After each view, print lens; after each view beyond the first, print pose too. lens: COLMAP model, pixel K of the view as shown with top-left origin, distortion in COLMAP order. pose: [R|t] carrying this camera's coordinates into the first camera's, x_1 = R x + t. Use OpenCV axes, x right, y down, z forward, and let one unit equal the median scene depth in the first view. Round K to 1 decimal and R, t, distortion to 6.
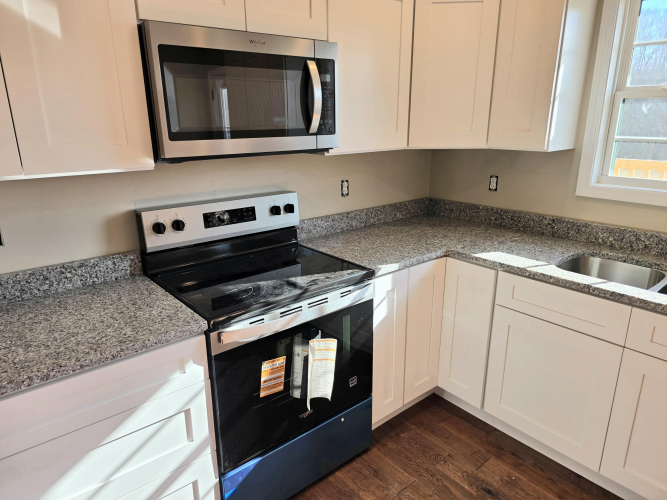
lens RADIAL K [[447.0, 0, 333.5], [0, 447.0, 250.0], [0, 0, 1]] dist [0.081909, -0.086376]
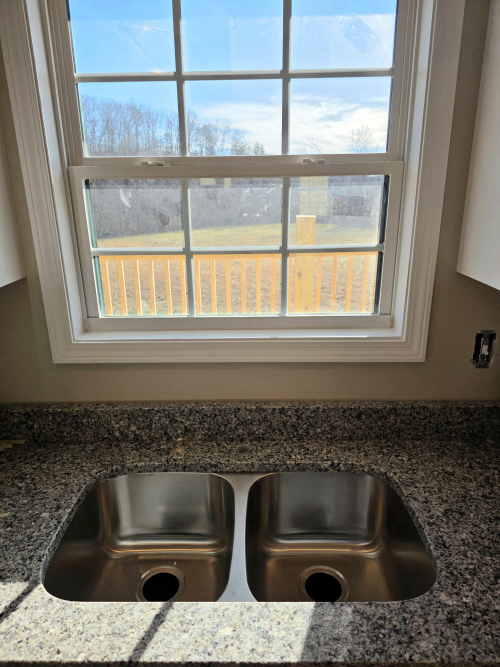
lens RADIAL K [[447.0, 0, 250.0], [0, 447.0, 333.5], [0, 0, 1]] dist [0.081909, -0.086376]
pose [[0.644355, -0.240549, 0.725908, 0.322356], [0.224504, 0.966915, 0.121131, -0.174768], [-0.731030, 0.084918, 0.677041, 0.500198]]
